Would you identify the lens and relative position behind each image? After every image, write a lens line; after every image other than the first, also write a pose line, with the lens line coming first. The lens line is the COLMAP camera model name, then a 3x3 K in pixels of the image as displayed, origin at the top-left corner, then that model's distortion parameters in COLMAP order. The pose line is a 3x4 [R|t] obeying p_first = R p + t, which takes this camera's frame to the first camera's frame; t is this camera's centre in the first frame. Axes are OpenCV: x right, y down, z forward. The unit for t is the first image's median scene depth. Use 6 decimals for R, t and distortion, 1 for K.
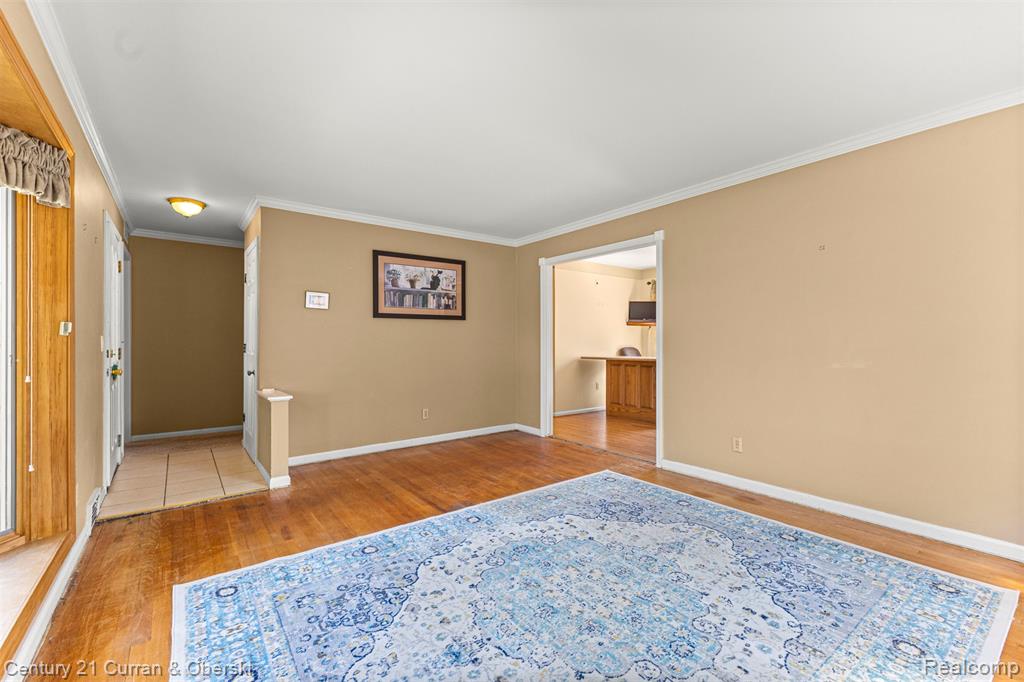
lens RADIAL K [[442.4, 0, 511.8], [0, 442.4, 339.5], [0, 0, 1]] dist [0.003110, 0.000138]
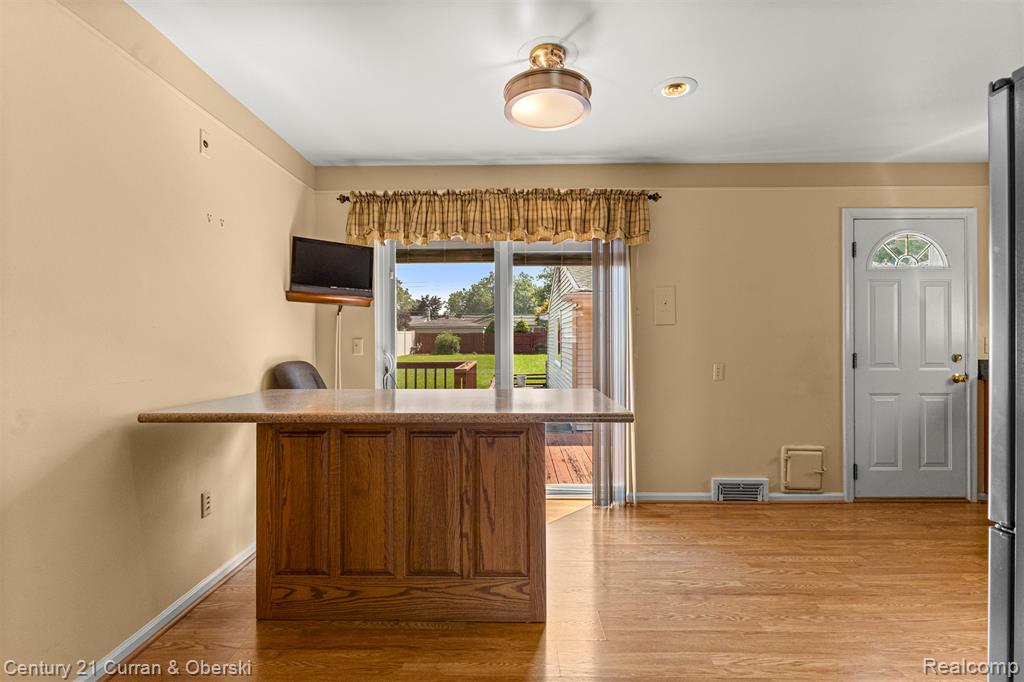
lens RADIAL K [[461.2, 0, 515.5], [0, 461.2, 337.6], [0, 0, 1]] dist [-0.001654, -0.000139]
pose [[0.606936, -0.000152, 0.794751, 0.168692], [-0.004255, 0.999985, 0.003440, -0.009869], [-0.794739, -0.005469, 0.606926, 1.418817]]
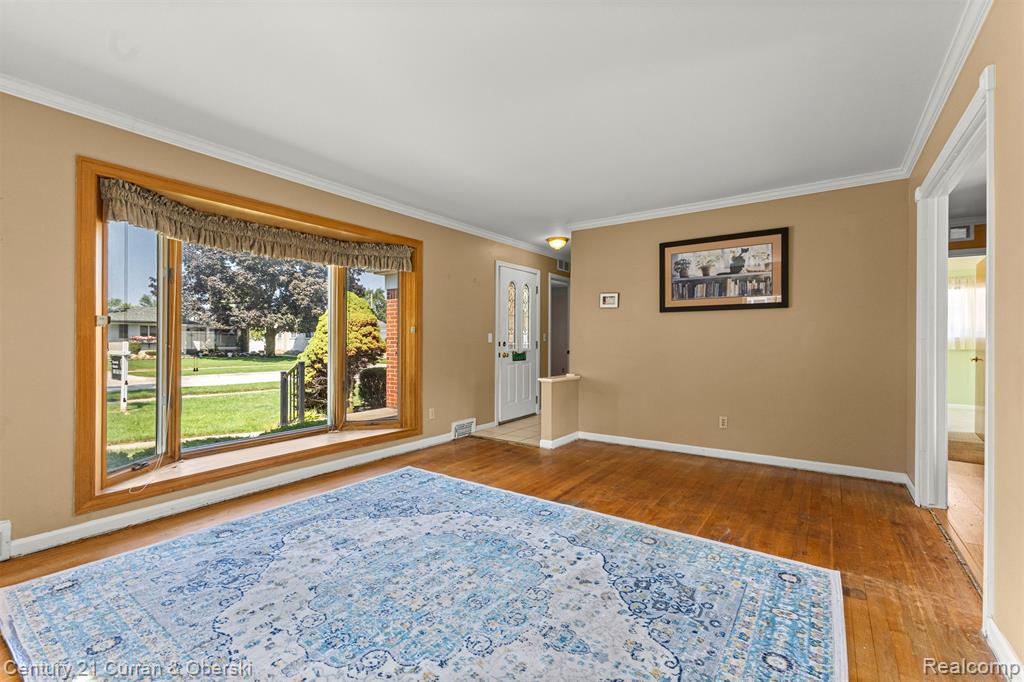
lens RADIAL K [[442.4, 0, 511.8], [0, 442.4, 339.5], [0, 0, 1]] dist [0.003110, 0.000138]
pose [[0.299622, 0.003698, -0.954051, 0.710850], [0.001193, 0.999990, 0.004251, 0.008296], [0.954057, -0.002411, 0.299614, 0.527826]]
